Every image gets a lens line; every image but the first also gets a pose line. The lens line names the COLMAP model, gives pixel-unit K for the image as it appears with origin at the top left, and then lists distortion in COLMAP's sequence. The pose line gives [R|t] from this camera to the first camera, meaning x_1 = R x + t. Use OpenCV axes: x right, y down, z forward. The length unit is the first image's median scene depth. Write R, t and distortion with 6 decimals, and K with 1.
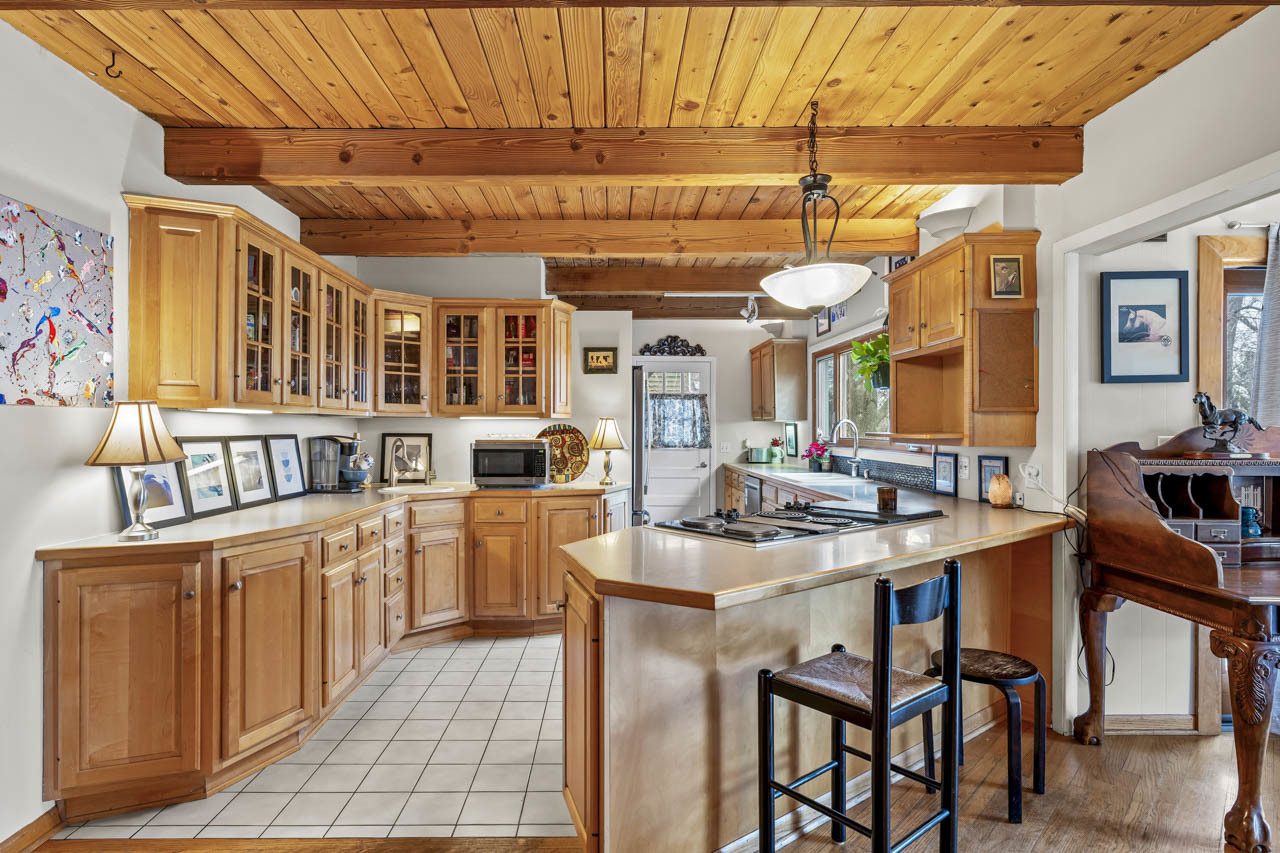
lens RADIAL K [[677.2, 0, 606.6], [0, 677.2, 429.1], [0, 0, 1]] dist [-0.004412, -0.000342]
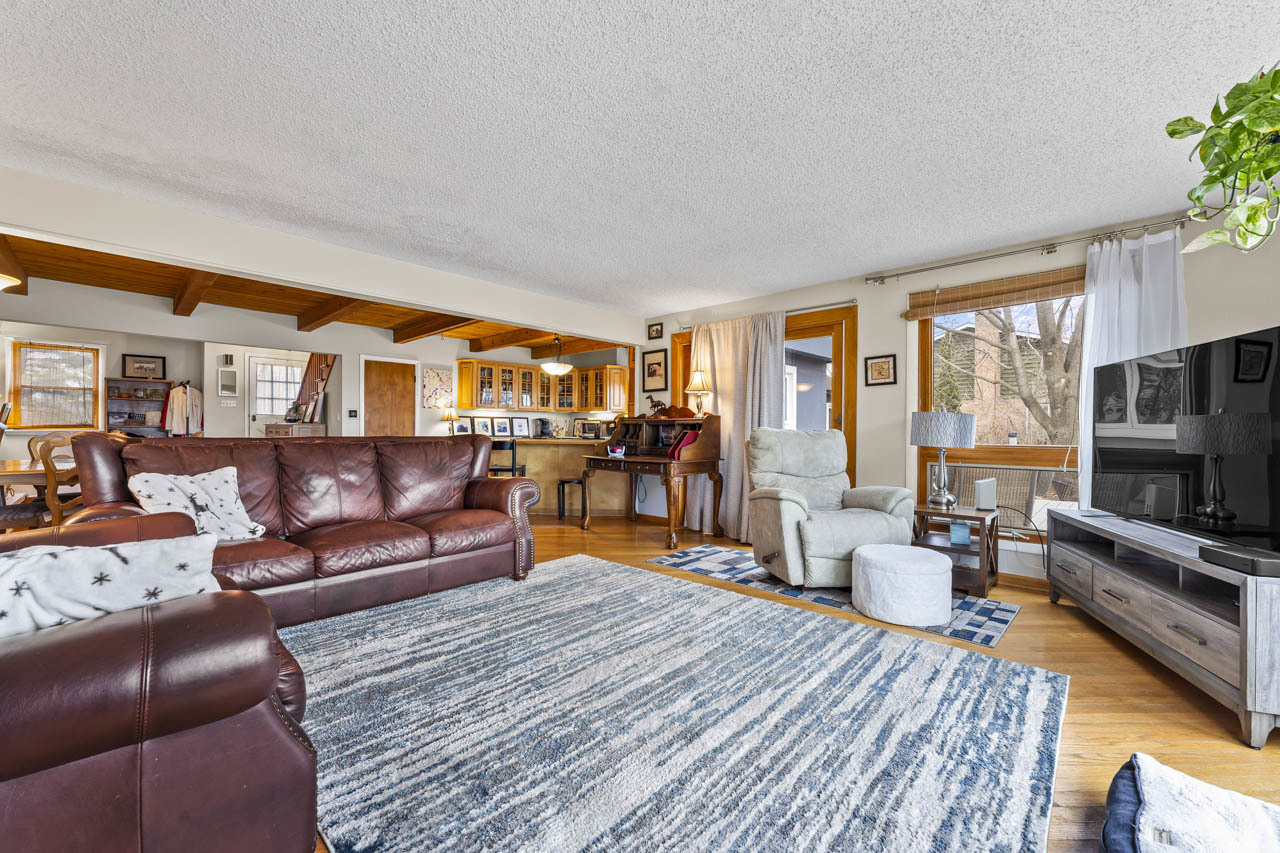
lens RADIAL K [[508.6, 0, 639.4], [0, 508.6, 431.1], [0, 0, 1]] dist [0.000945, 0.000214]
pose [[0.727037, 0.008140, -0.686551, 1.915763], [-0.007345, 0.999965, 0.004078, 0.071936], [0.686559, 0.002078, 0.727071, -0.458313]]
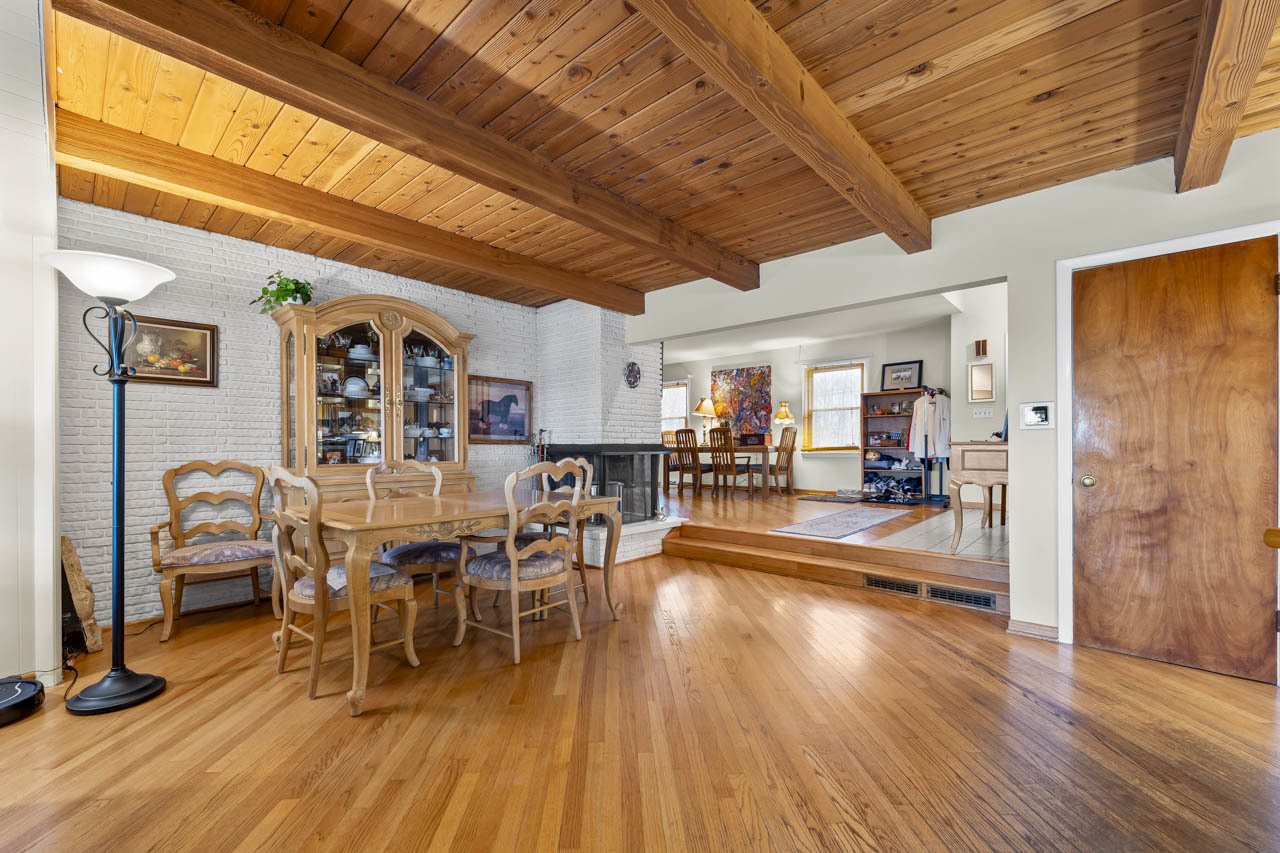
lens RADIAL K [[524.8, 0, 639.8], [0, 524.8, 446.1], [0, 0, 1]] dist [-0.000186, 0.000058]
pose [[-0.668687, 0.003491, -0.743536, 0.594172], [0.006612, 0.999977, -0.001252, 0.064028], [0.743514, -0.005753, -0.668695, 0.411903]]
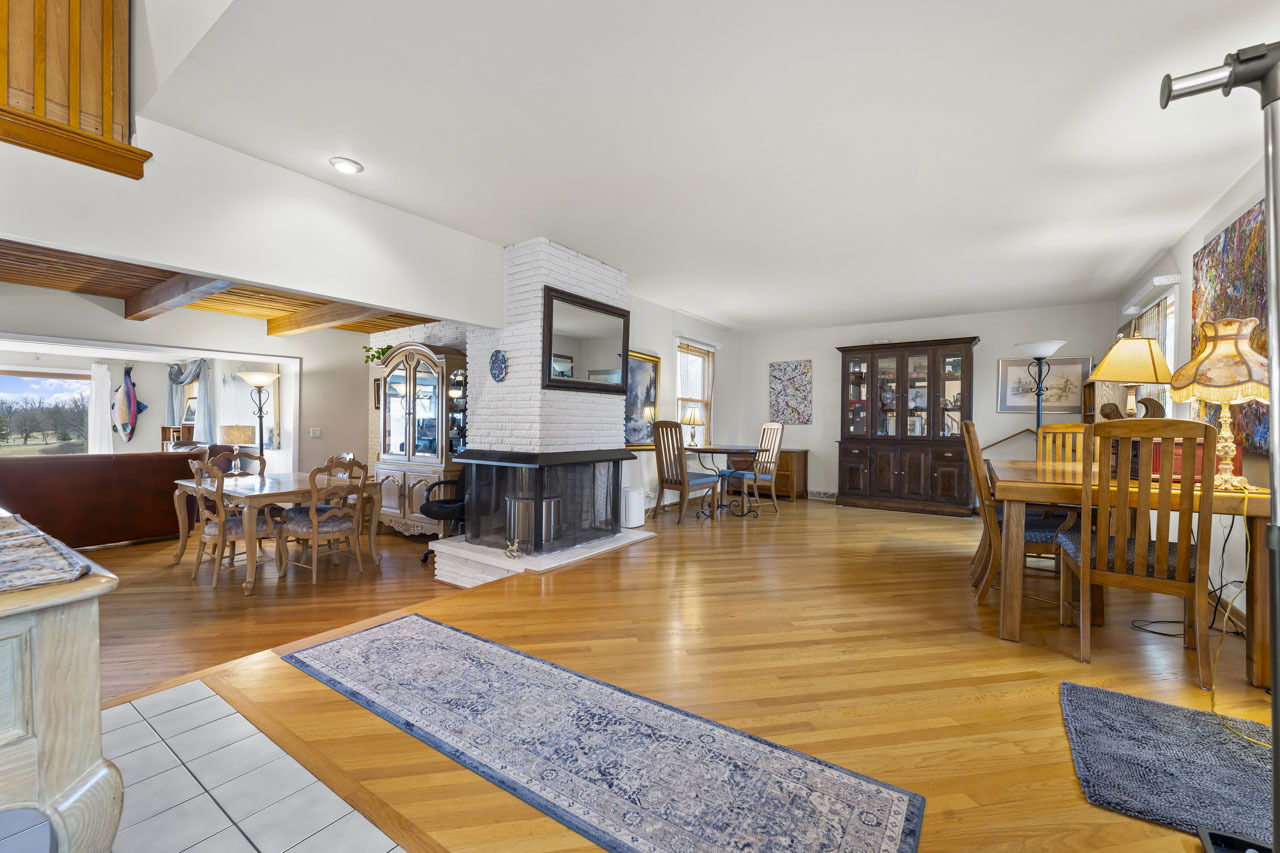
lens RADIAL K [[514.1, 0, 640.0], [0, 514.1, 426.5], [0, 0, 1]] dist [-0.000645, 0.000000]
pose [[-0.826830, -0.009098, 0.562379, -1.631254], [-0.008261, 0.999958, 0.004031, -0.014552], [-0.562392, -0.001312, -0.826870, 0.175690]]
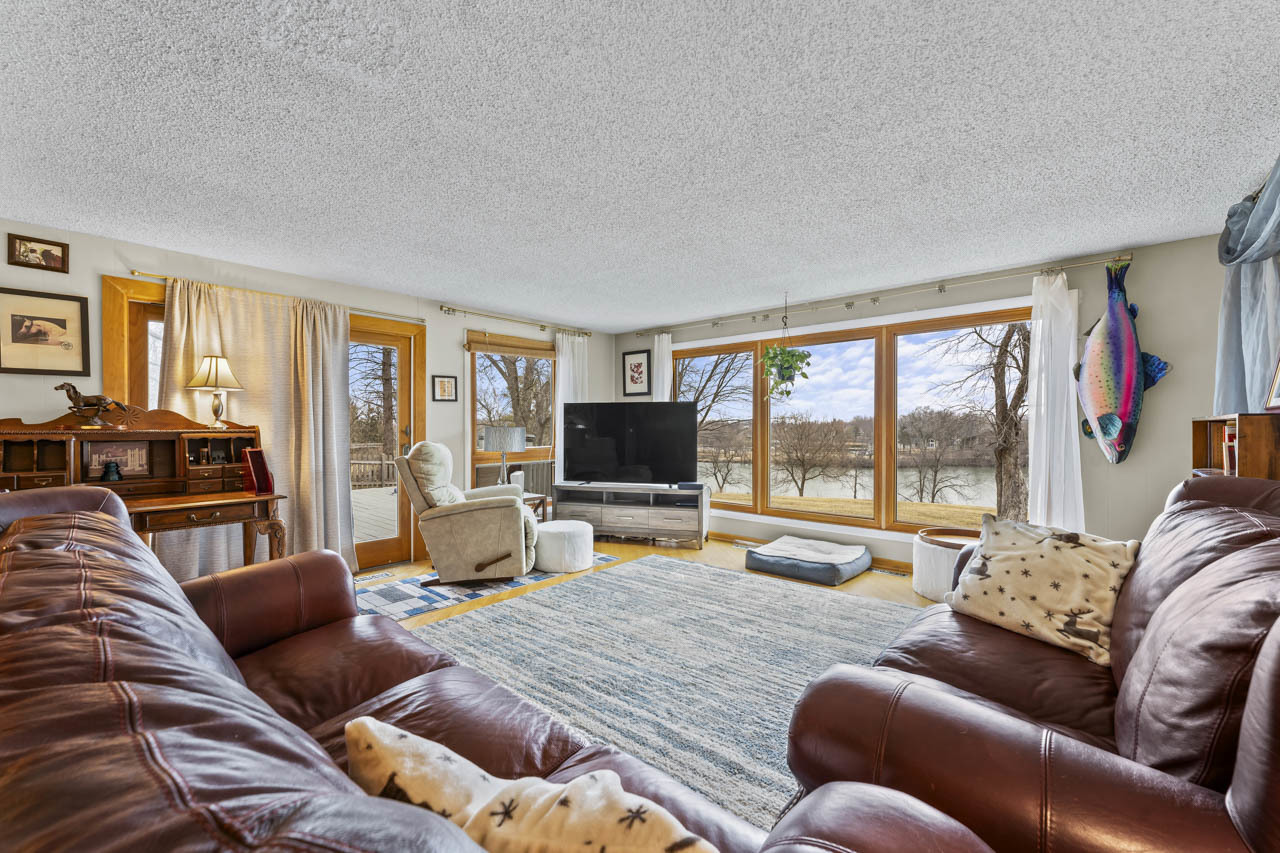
lens RADIAL K [[508.6, 0, 639.4], [0, 508.6, 431.1], [0, 0, 1]] dist [0.000945, 0.000214]
pose [[0.662531, -0.005350, 0.749016, 0.736300], [-0.002375, 0.999954, 0.009243, 0.028332], [-0.749031, -0.007903, 0.662488, -0.509541]]
